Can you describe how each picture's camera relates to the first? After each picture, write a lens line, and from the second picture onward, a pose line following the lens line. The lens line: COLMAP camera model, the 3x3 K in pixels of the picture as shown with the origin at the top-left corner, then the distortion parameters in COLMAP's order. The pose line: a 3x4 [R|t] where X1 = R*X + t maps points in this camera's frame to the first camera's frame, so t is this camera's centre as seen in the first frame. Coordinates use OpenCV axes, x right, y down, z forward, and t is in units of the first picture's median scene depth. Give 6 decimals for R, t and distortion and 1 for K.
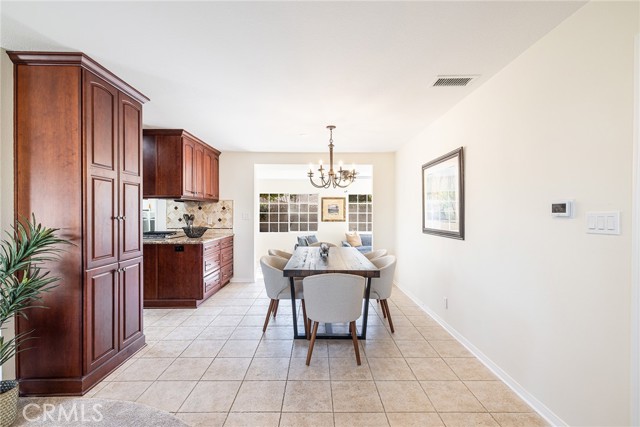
lens RADIAL K [[276.0, 0, 317.5], [0, 276.0, 214.8], [0, 0, 1]] dist [0.010126, -0.000592]
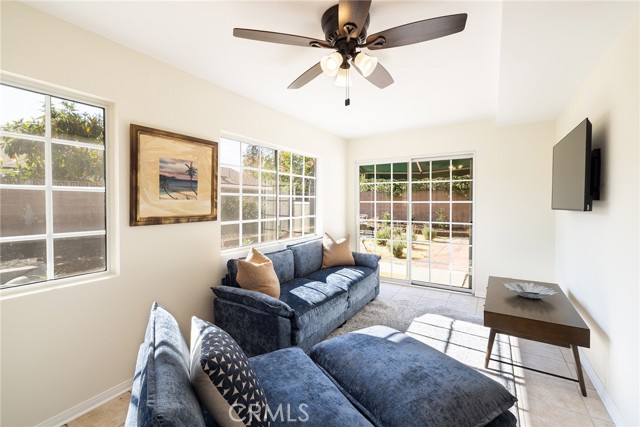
lens RADIAL K [[276.0, 0, 321.7], [0, 276.0, 209.7], [0, 0, 1]] dist [0.010126, -0.000592]
pose [[0.535586, -0.019544, 0.844255, -0.098367], [0.009909, 0.999809, 0.016858, 0.007965], [-0.844423, -0.000663, 0.535677, 0.733993]]
